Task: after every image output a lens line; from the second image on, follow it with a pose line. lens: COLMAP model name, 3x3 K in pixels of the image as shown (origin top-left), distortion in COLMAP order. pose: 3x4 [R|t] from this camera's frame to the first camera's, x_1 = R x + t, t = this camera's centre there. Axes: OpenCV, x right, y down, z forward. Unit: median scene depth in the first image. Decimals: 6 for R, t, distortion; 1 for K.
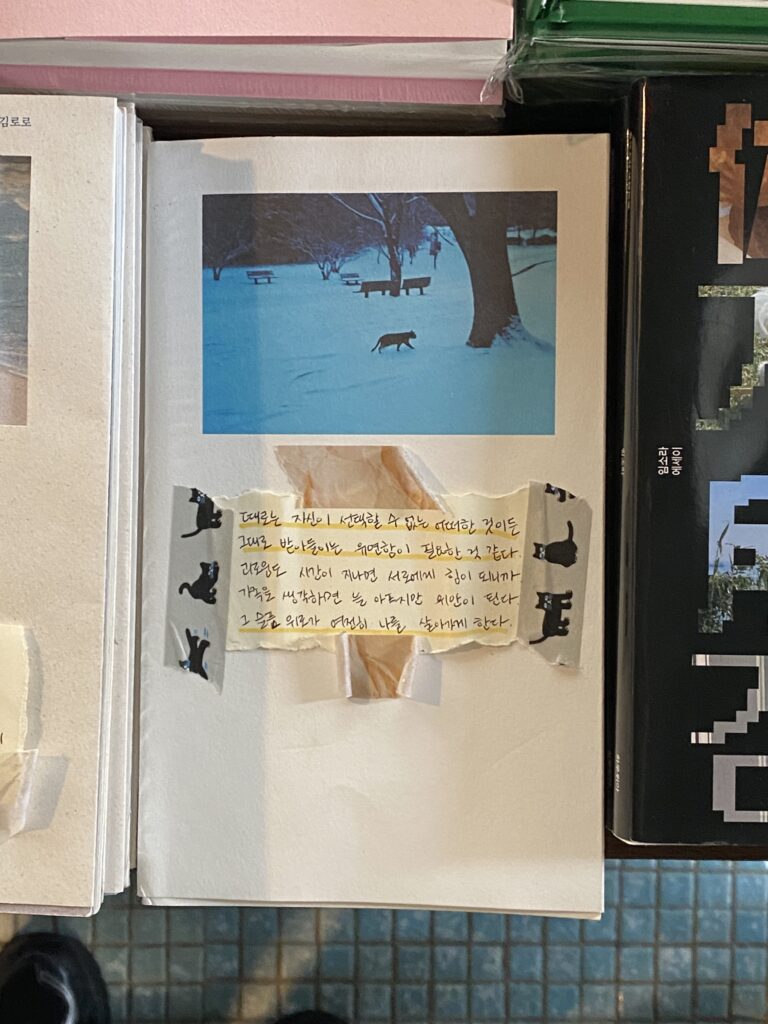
lens RADIAL K [[1523.8, 0, 385.9], [0, 1523.8, 515.3], [0, 0, 1]] dist [0.152436, 0.000000]
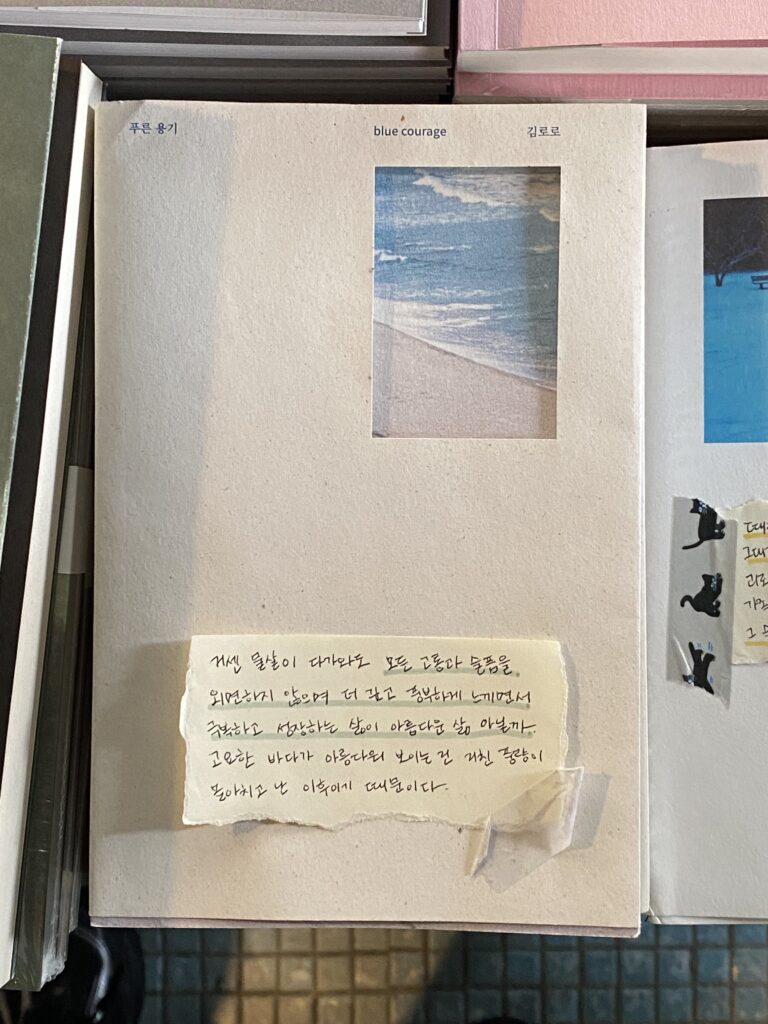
lens RADIAL K [[1523.8, 0, 383.4], [0, 1523.8, 510.0], [0, 0, 1]] dist [0.152436, 0.000000]
pose [[0.999403, -0.015800, 0.030712, -0.357676], [0.015838, 0.999874, -0.000982, -0.012775], [-0.030693, 0.001468, 0.999528, 0.021422]]
